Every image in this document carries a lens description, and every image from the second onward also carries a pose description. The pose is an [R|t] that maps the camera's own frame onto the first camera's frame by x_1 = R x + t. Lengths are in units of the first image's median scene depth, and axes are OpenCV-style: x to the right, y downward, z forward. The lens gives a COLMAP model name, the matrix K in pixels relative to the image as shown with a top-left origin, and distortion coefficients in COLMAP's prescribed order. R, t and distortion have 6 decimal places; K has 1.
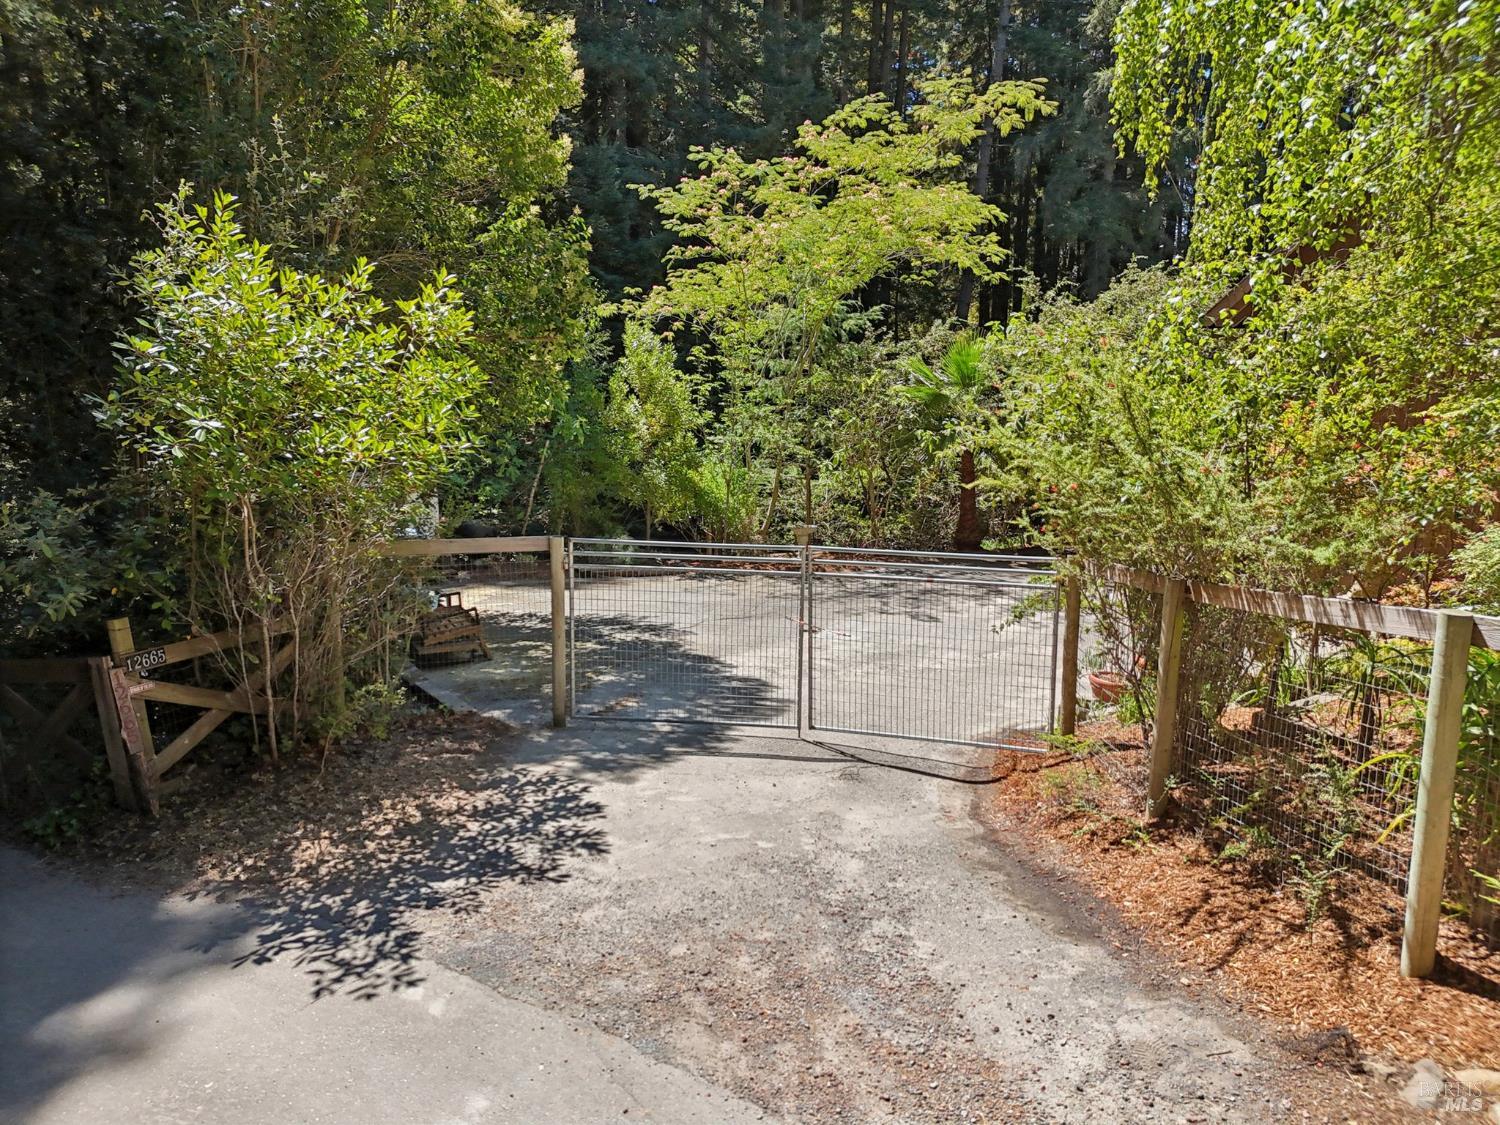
lens RADIAL K [[1088.8, 0, 750.0], [0, 1088.8, 562.5], [0, 0, 1]] dist [0.069217, -0.068483]
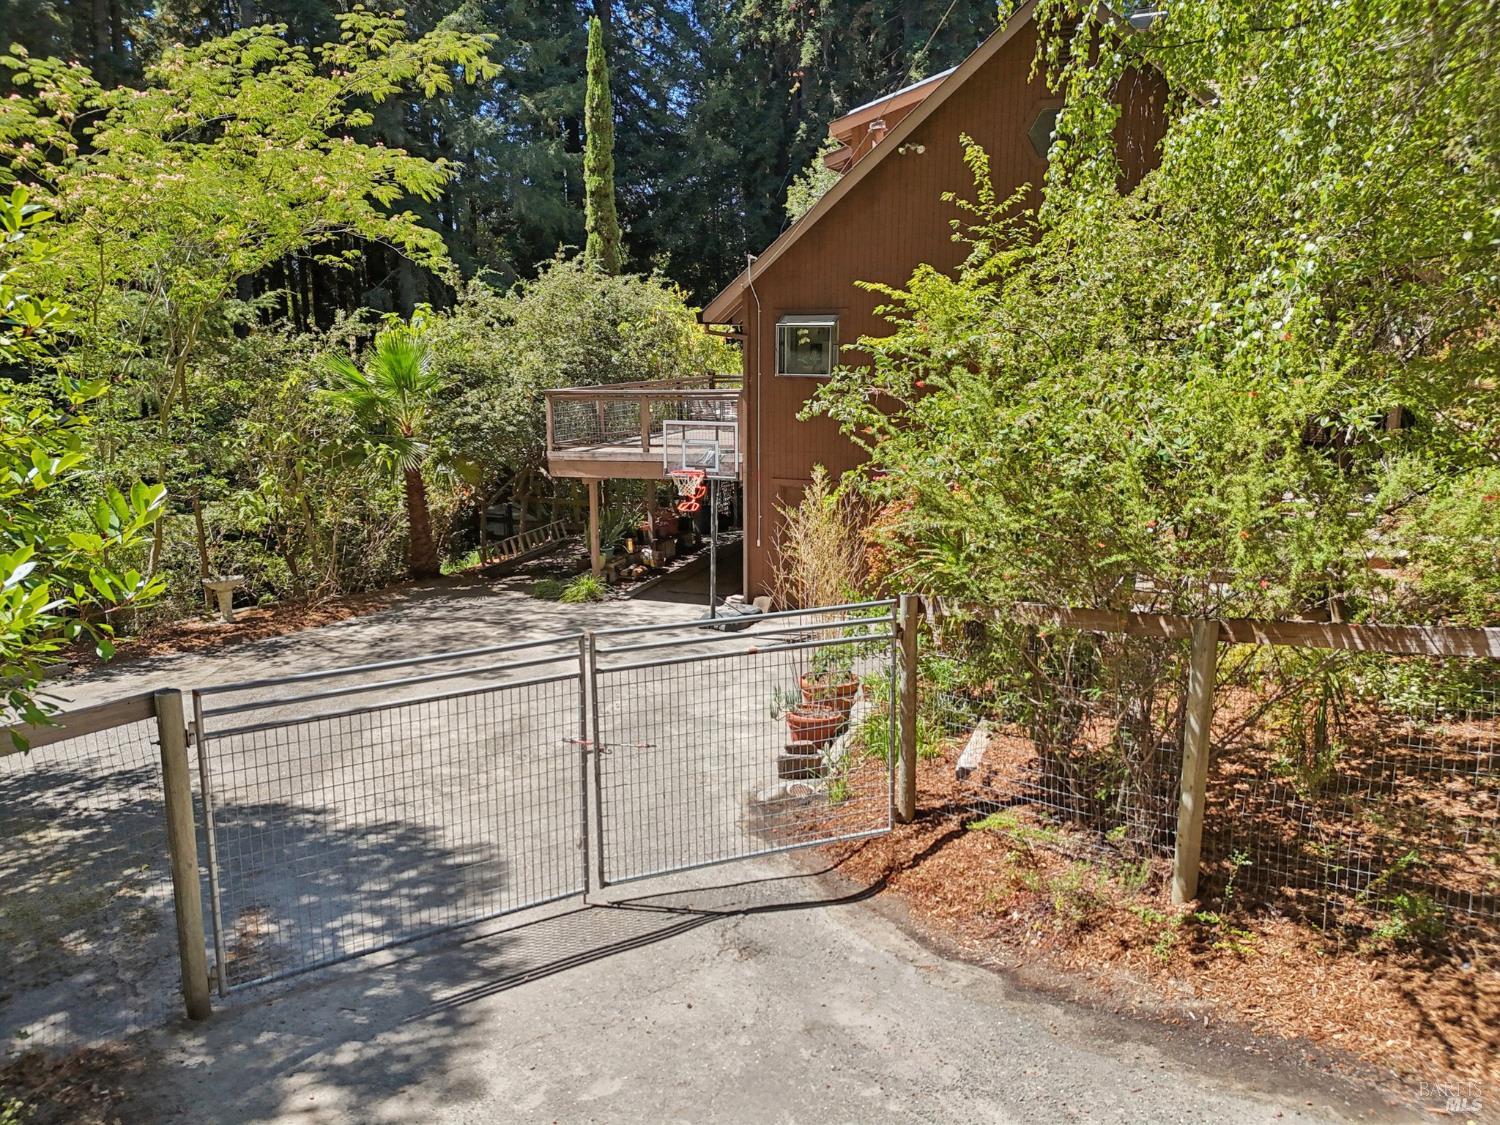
lens RADIAL K [[1088.8, 0, 750.0], [0, 1088.8, 562.5], [0, 0, 1]] dist [0.069217, -0.068483]
pose [[0.787447, -0.123300, 0.603924, -0.208504], [0.121926, 0.991587, 0.043471, -0.057239], [-0.604203, 0.039403, 0.795856, 0.286593]]
